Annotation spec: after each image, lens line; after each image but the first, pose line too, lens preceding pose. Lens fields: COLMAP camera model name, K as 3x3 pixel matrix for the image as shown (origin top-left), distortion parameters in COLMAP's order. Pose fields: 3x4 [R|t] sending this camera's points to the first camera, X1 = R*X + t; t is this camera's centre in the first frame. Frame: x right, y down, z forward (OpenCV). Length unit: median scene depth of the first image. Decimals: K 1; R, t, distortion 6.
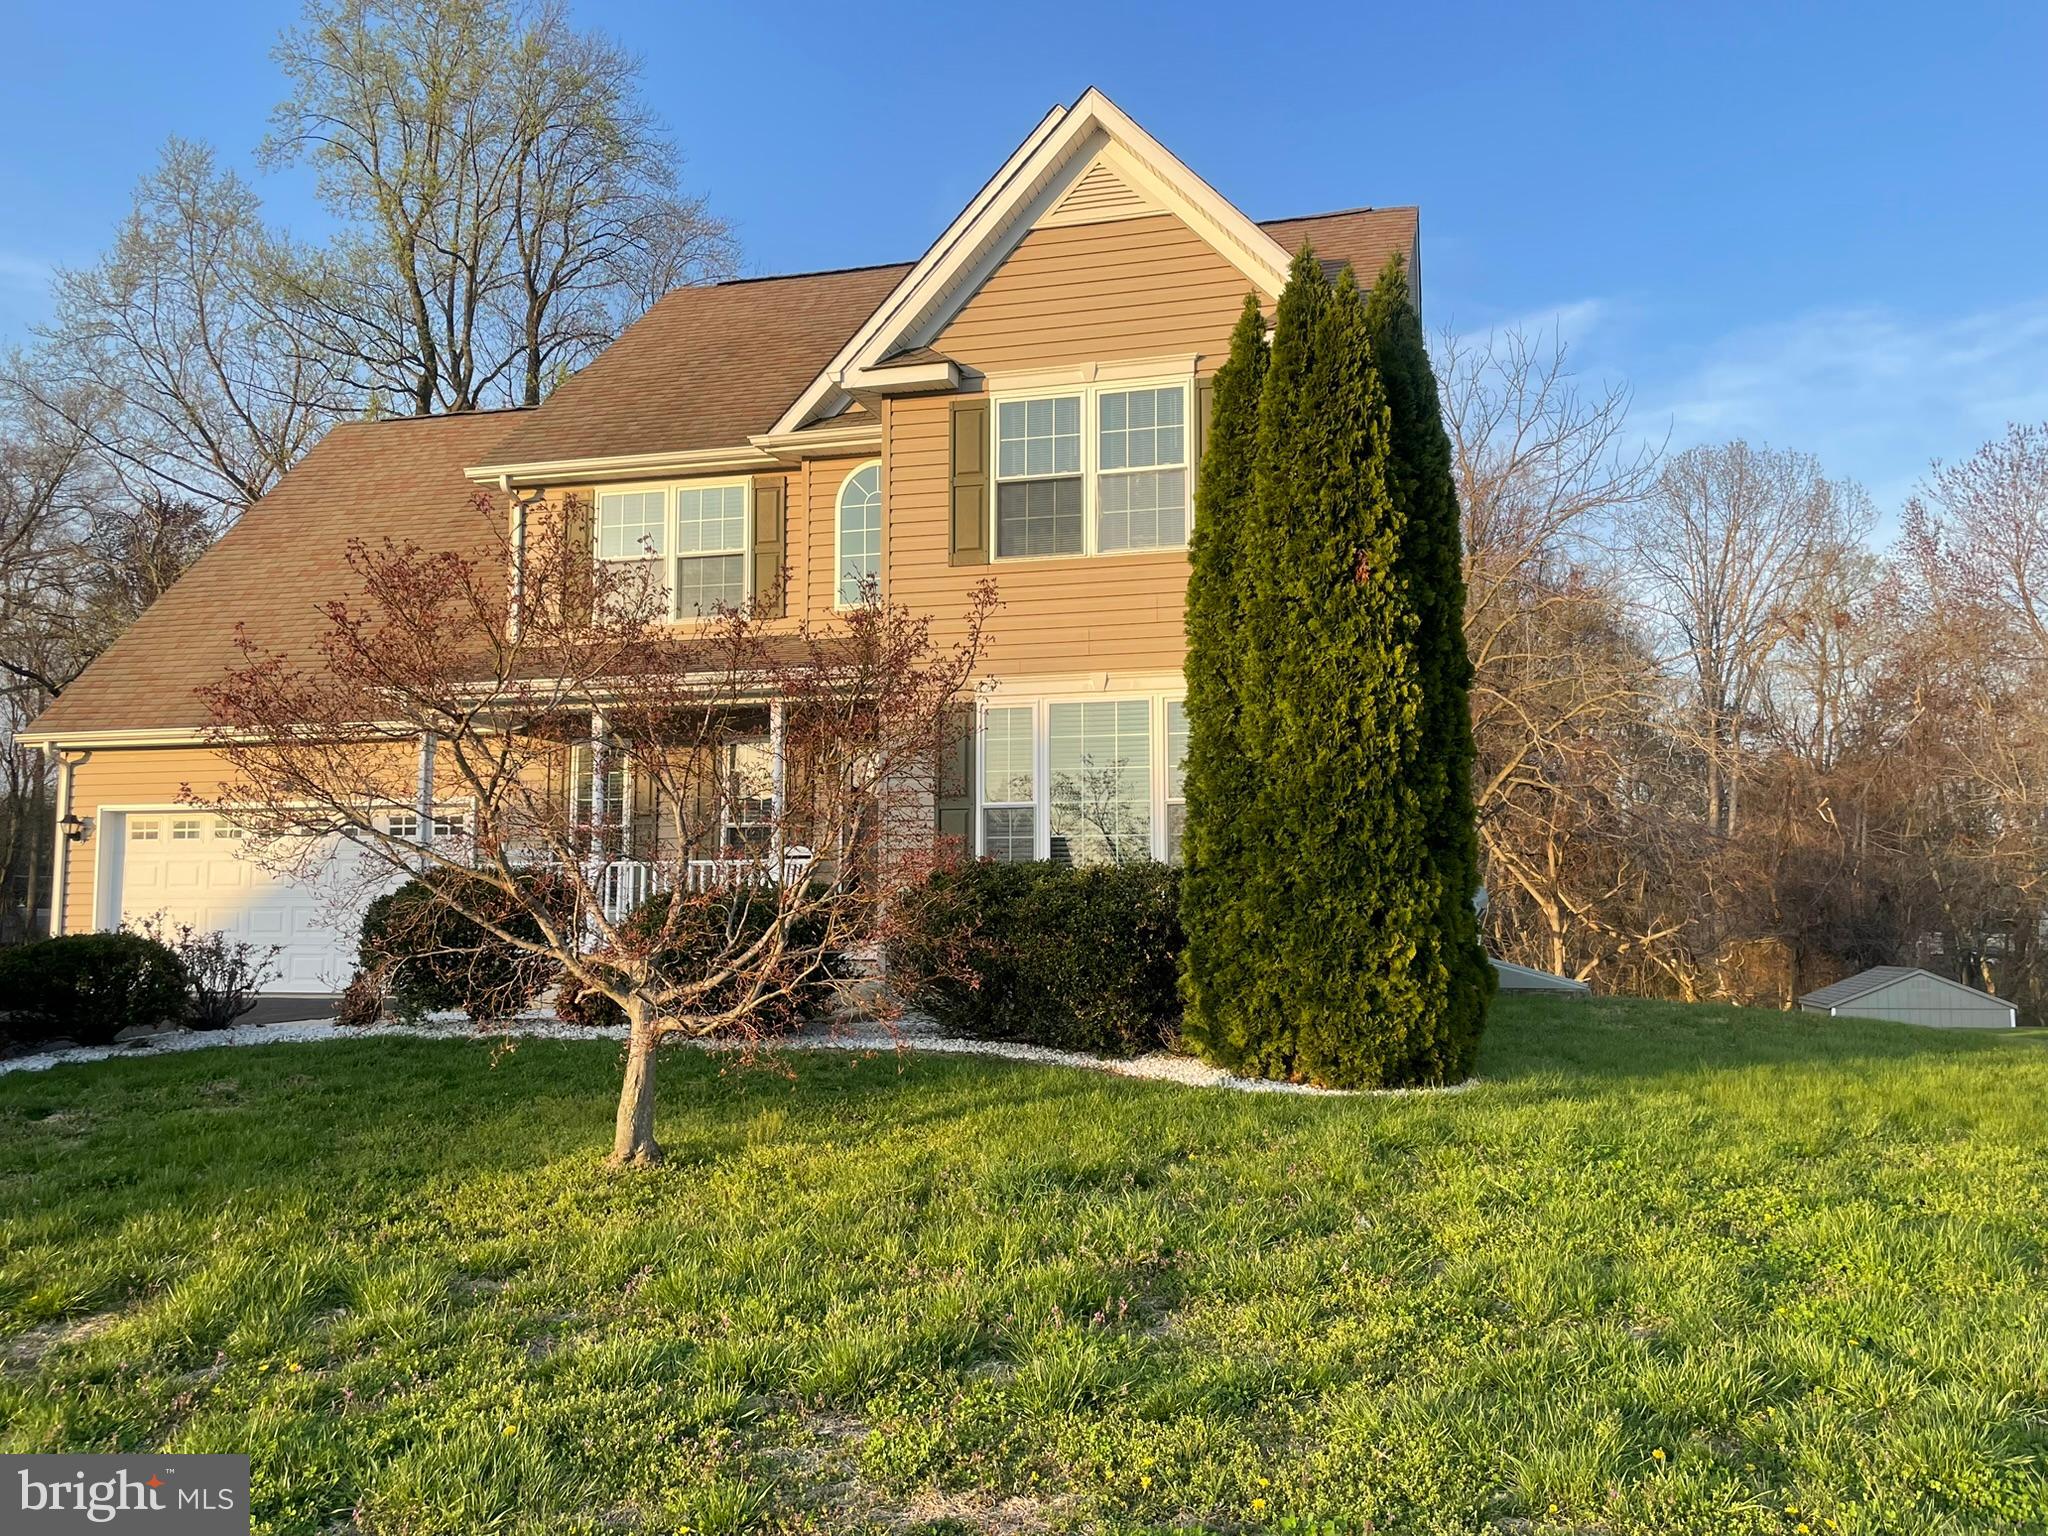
lens RADIAL K [[1848.3, 0, 1024.0], [0, 1848.3, 768.0], [0, 0, 1]] dist [0.083347, 0.005577]
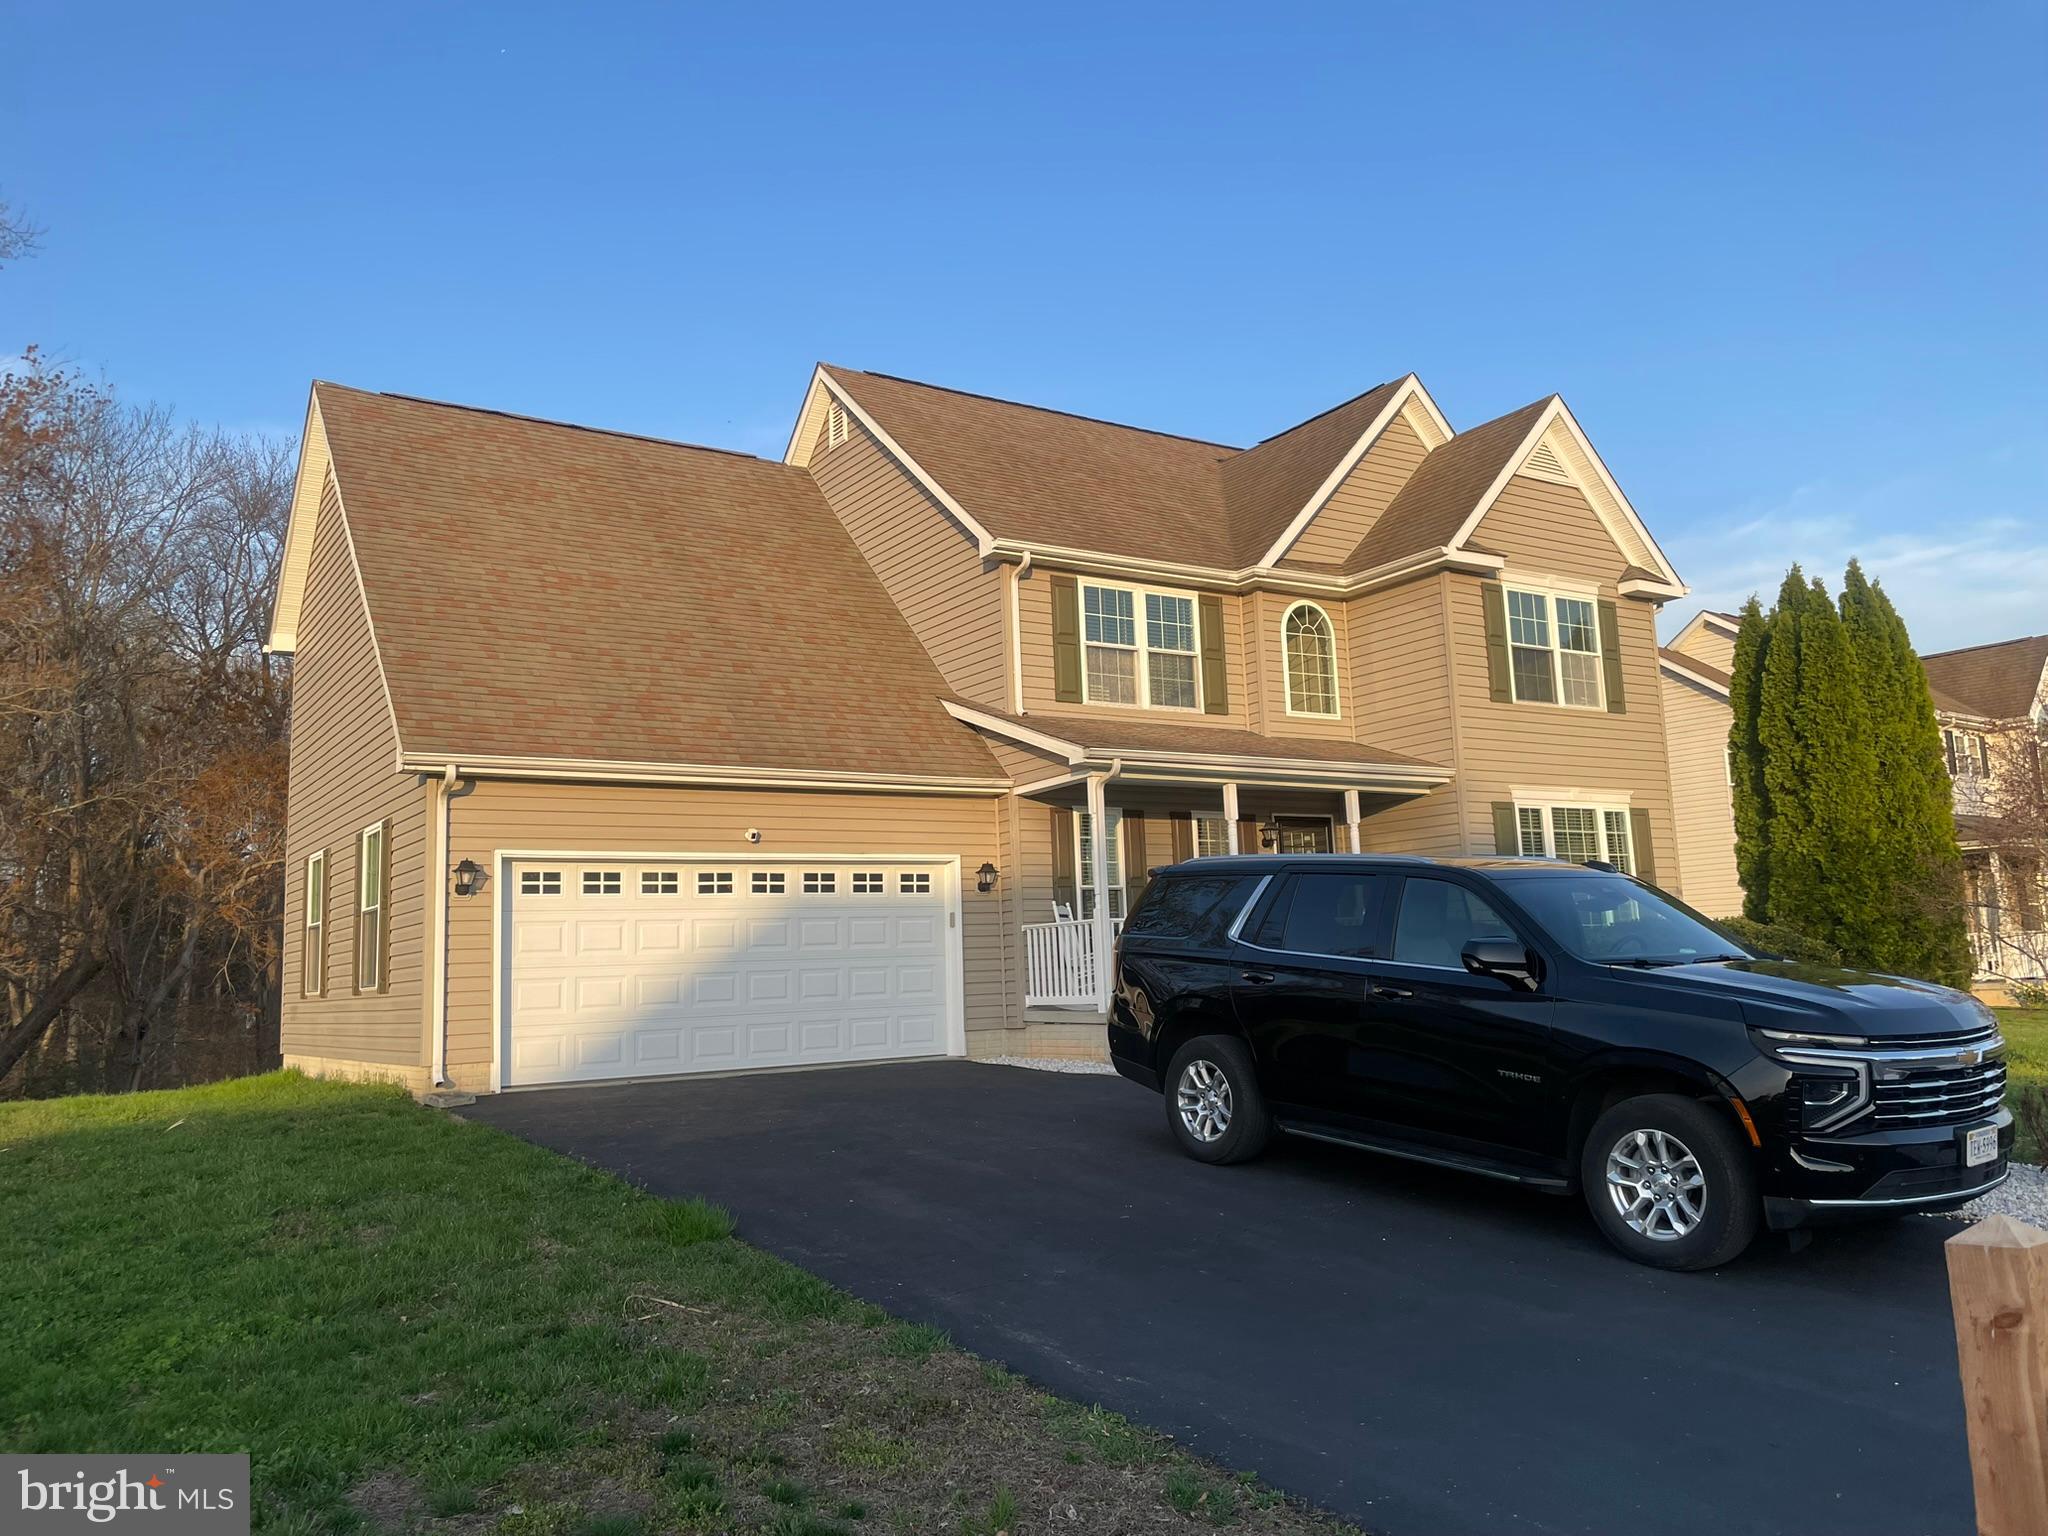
lens RADIAL K [[1546.6, 0, 1024.0], [0, 1546.6, 768.0], [0, 0, 1]] dist [0.068824, 0.000789]
pose [[0.618924, 0.070004, 0.782325, -1.152427], [-0.035560, 0.997496, -0.061125, 0.023230], [-0.784646, 0.010013, 0.619864, 0.553213]]
